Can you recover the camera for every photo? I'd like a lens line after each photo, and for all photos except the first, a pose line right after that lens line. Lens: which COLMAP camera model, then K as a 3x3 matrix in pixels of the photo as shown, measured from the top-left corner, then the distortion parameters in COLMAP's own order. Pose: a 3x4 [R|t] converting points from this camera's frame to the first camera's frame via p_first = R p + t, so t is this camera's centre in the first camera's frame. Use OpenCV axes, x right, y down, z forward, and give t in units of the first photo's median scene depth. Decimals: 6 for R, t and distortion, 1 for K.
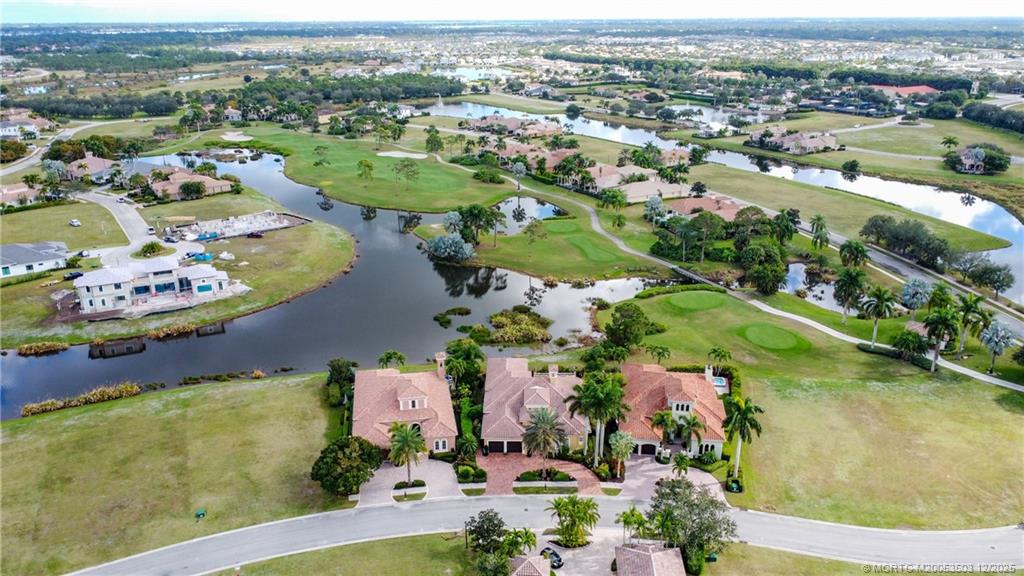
lens RADIAL K [[768.7, 0, 512.0], [0, 768.7, 288.0], [0, 0, 1]] dist [0.006062, -0.003559]
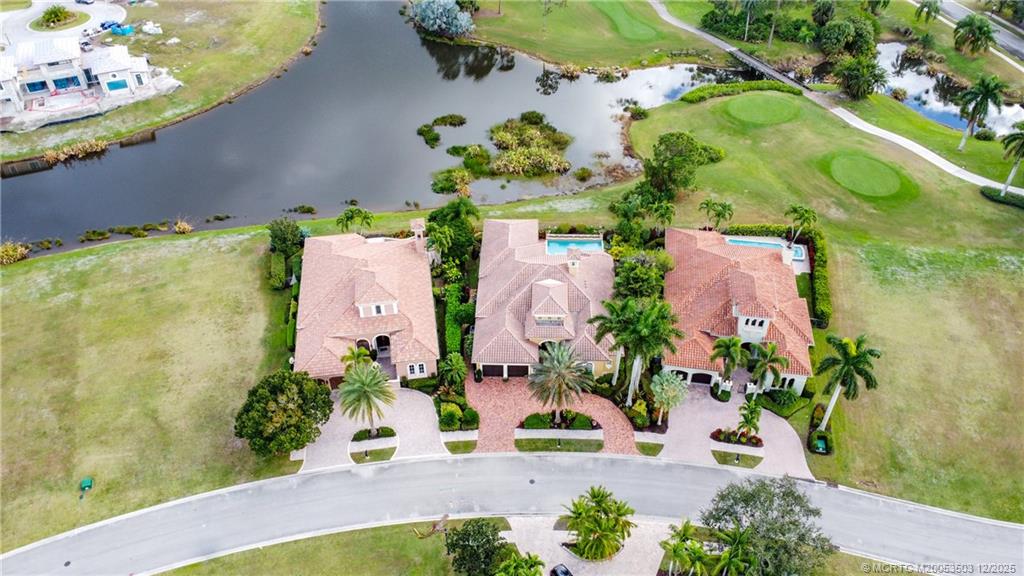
lens RADIAL K [[768.7, 0, 512.0], [0, 768.7, 288.0], [0, 0, 1]] dist [0.006062, -0.003559]
pose [[0.999867, 0.010481, -0.012511, 0.004321], [-0.005489, 0.937862, 0.346966, -0.088054], [0.015370, -0.346851, 0.937794, 0.247649]]
